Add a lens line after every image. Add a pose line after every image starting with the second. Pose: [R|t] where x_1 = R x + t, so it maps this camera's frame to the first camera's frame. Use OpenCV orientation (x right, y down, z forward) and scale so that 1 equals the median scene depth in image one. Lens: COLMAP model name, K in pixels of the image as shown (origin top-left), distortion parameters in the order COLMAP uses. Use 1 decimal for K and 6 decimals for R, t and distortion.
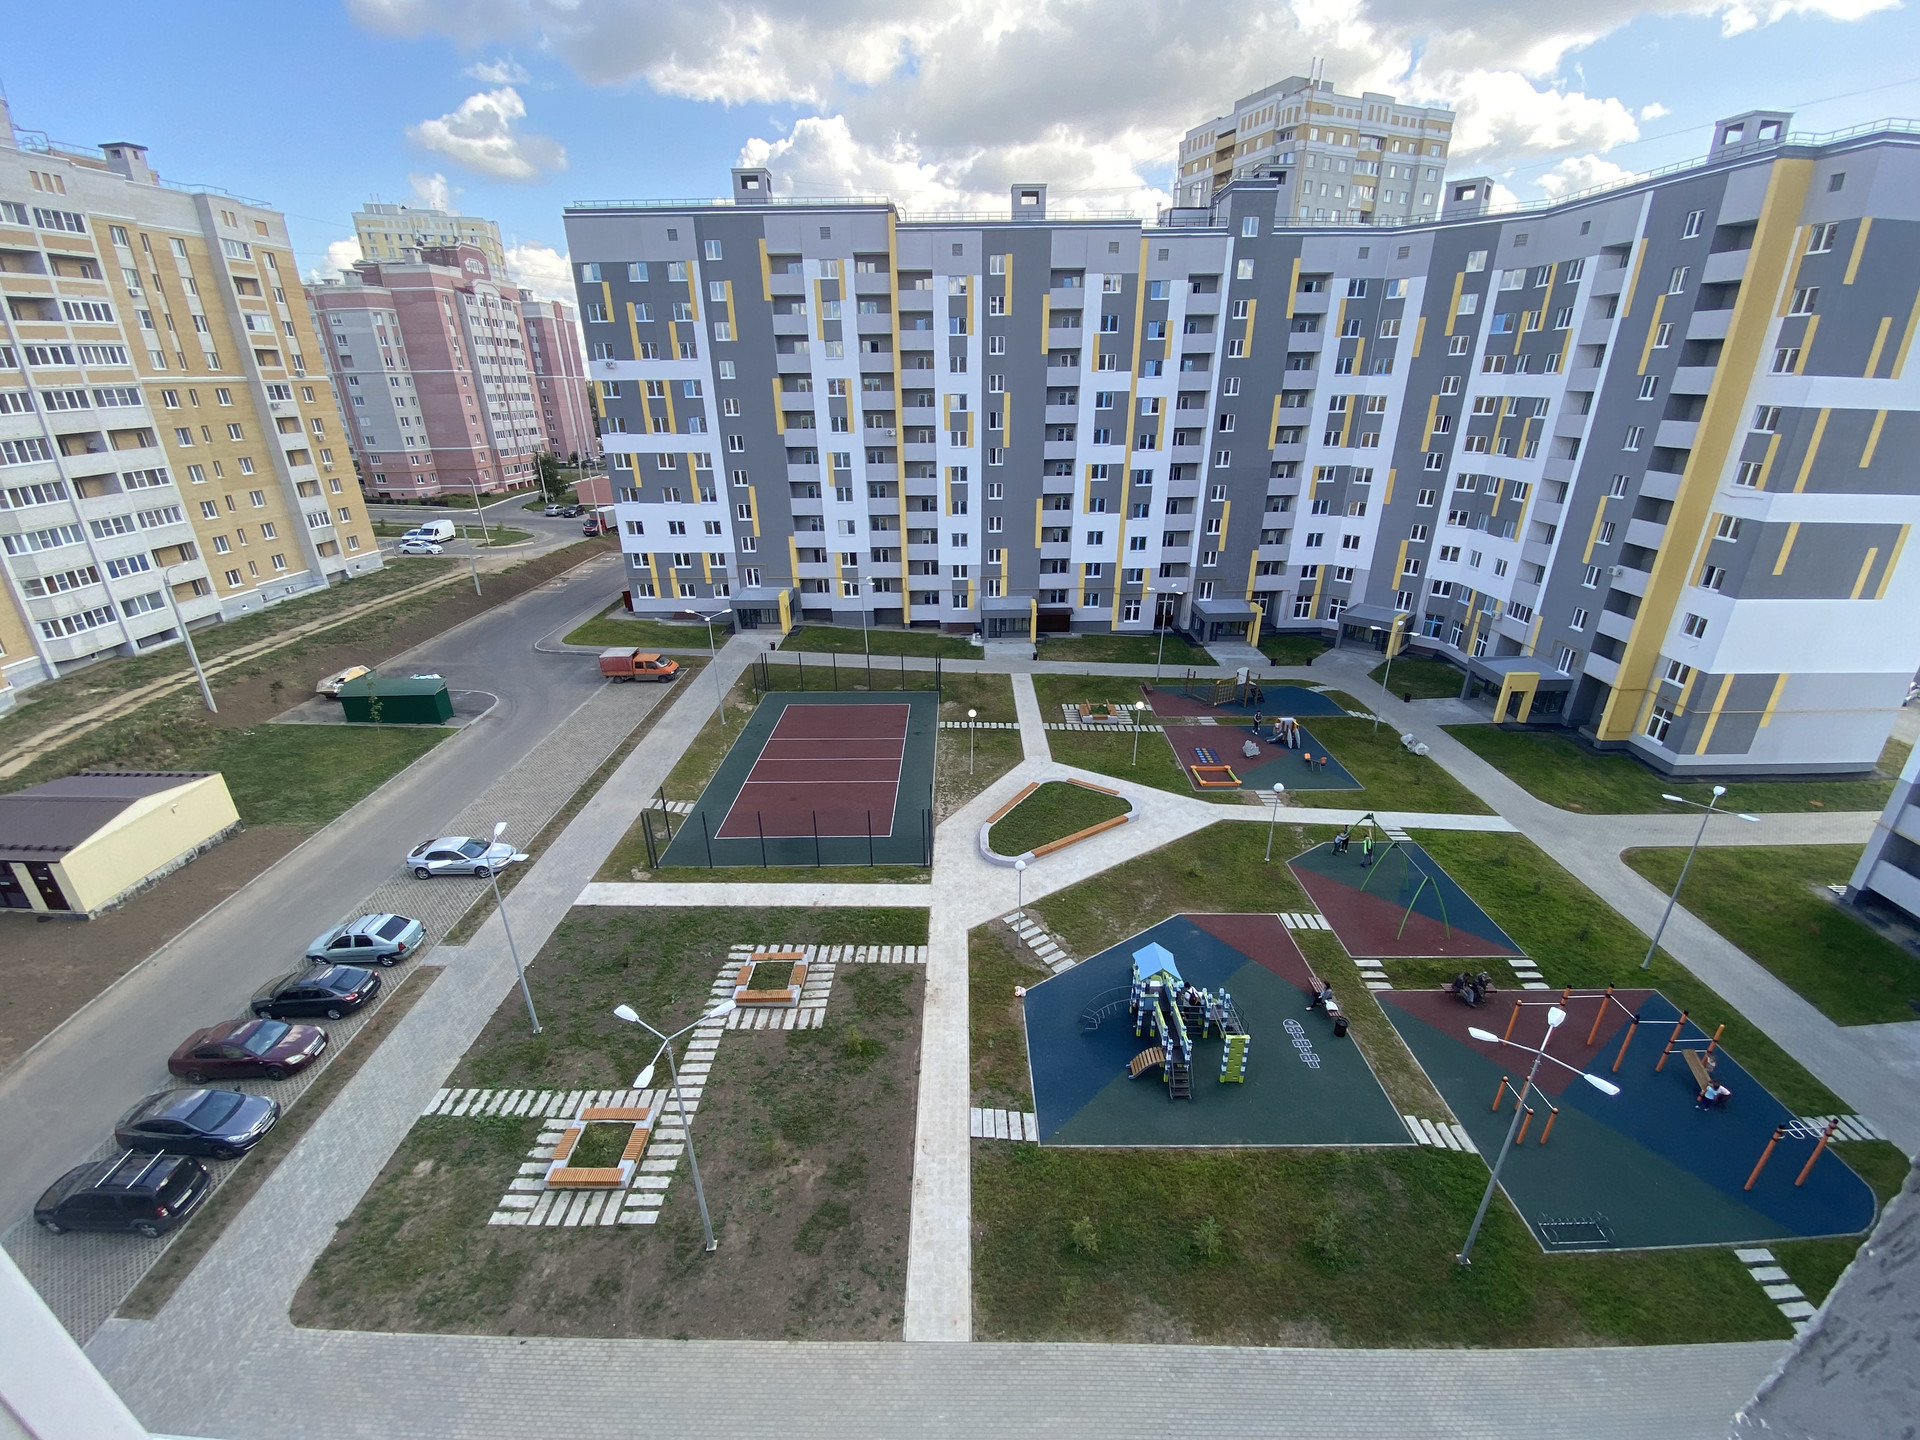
lens RADIAL K [[781.9, 0, 962.0], [0, 781.9, 720.8], [0, 0, 1]] dist [0.013439, -0.016964]
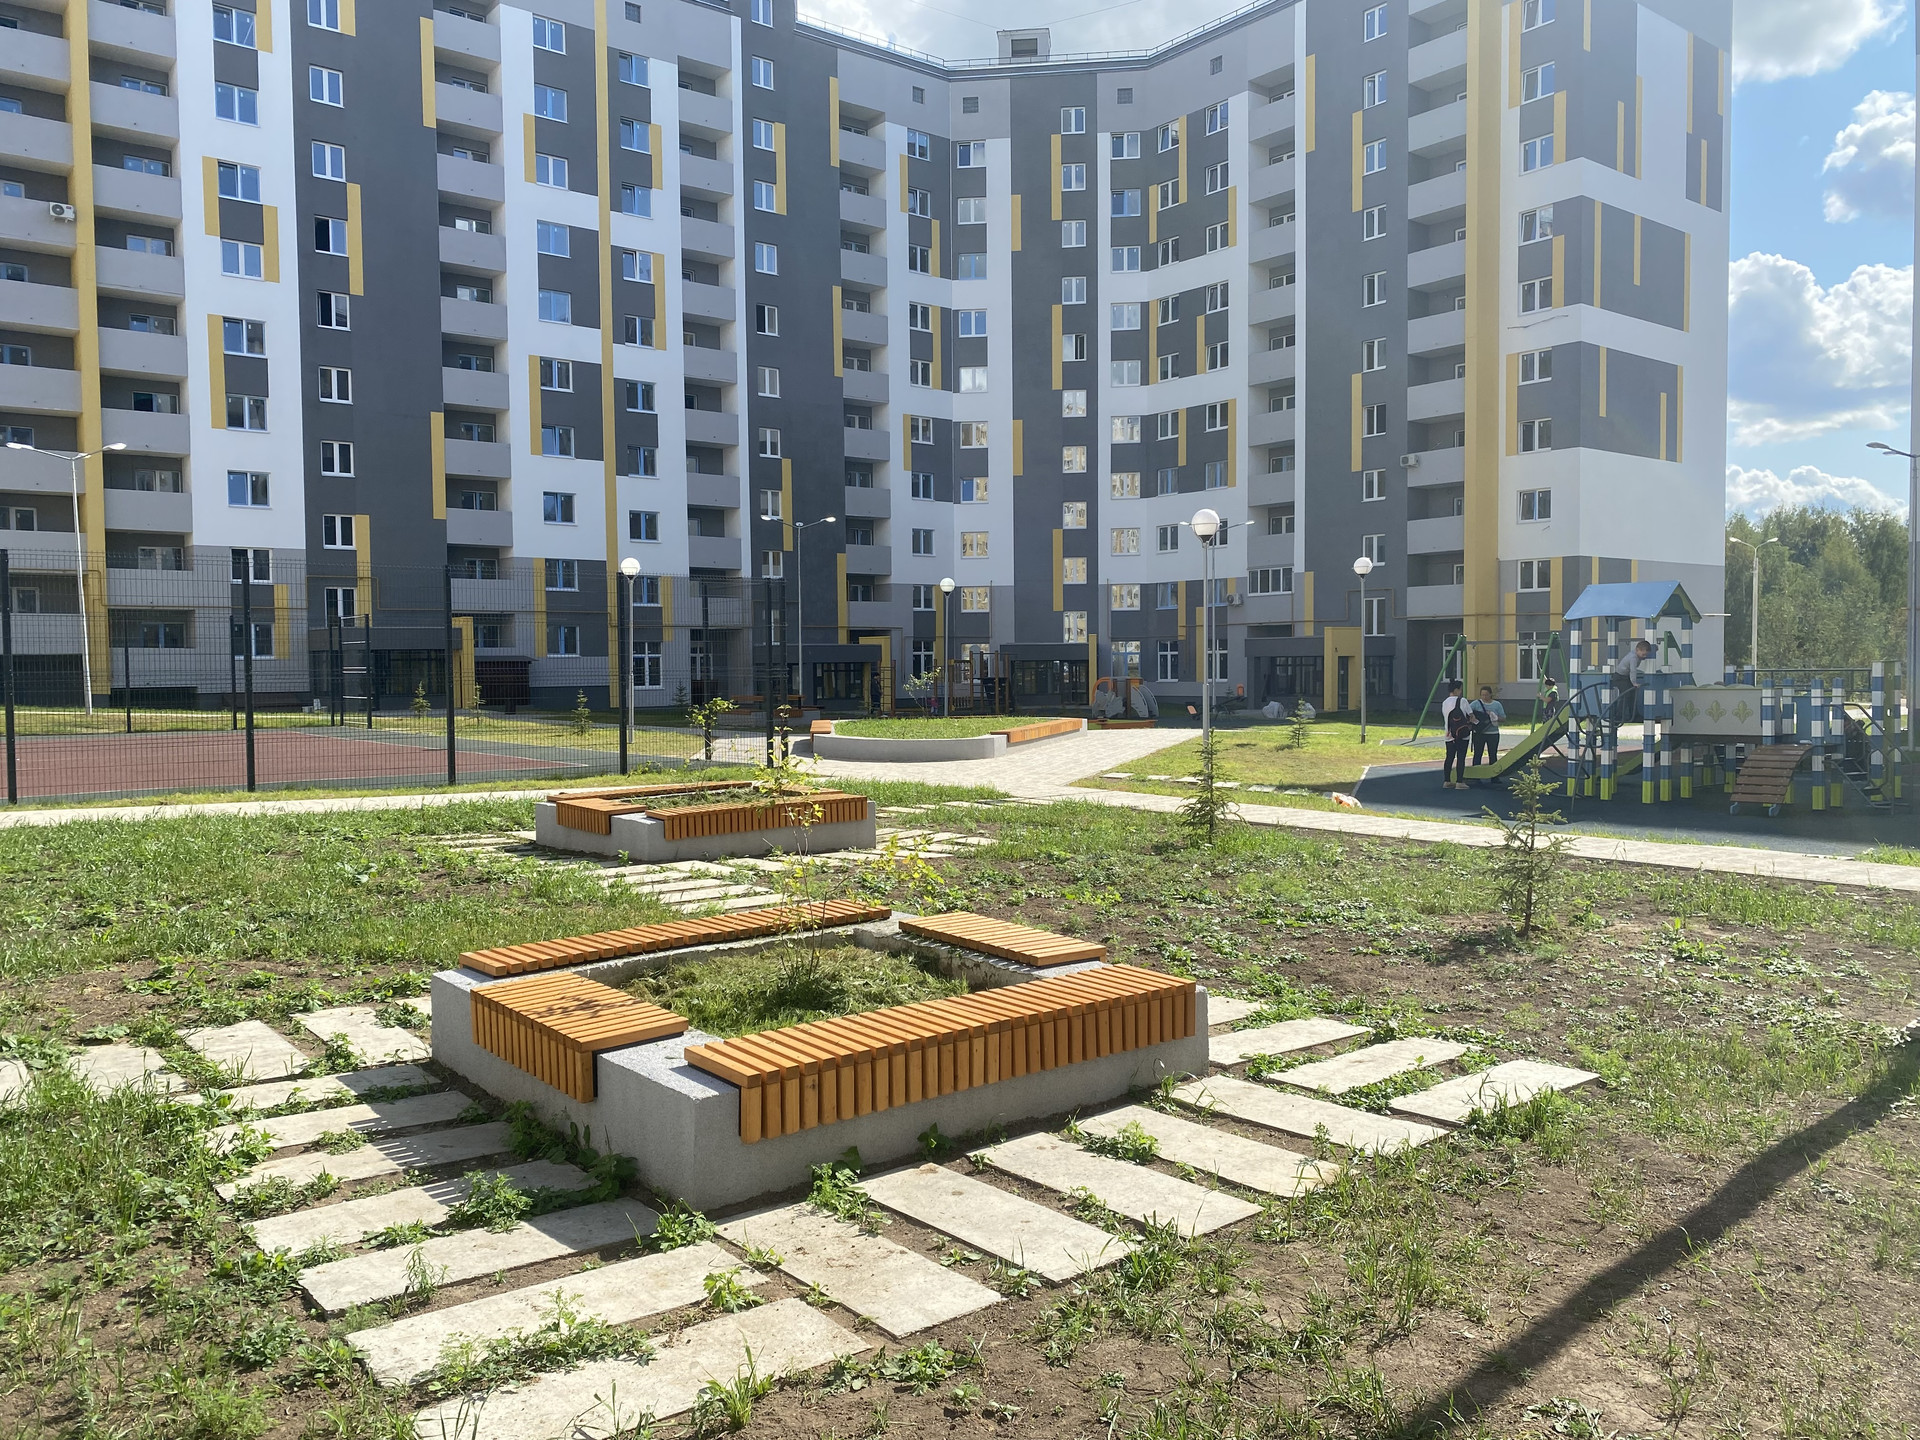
lens RADIAL K [[1462.7, 0, 957.5], [0, 1462.7, 707.0], [0, 0, 1]] dist [0.035494, -0.041535]
pose [[0.778970, -0.018687, 0.626783, -0.224933], [0.252014, 0.924608, -0.285639, 0.216419], [-0.574191, 0.380462, 0.724951, 0.292561]]
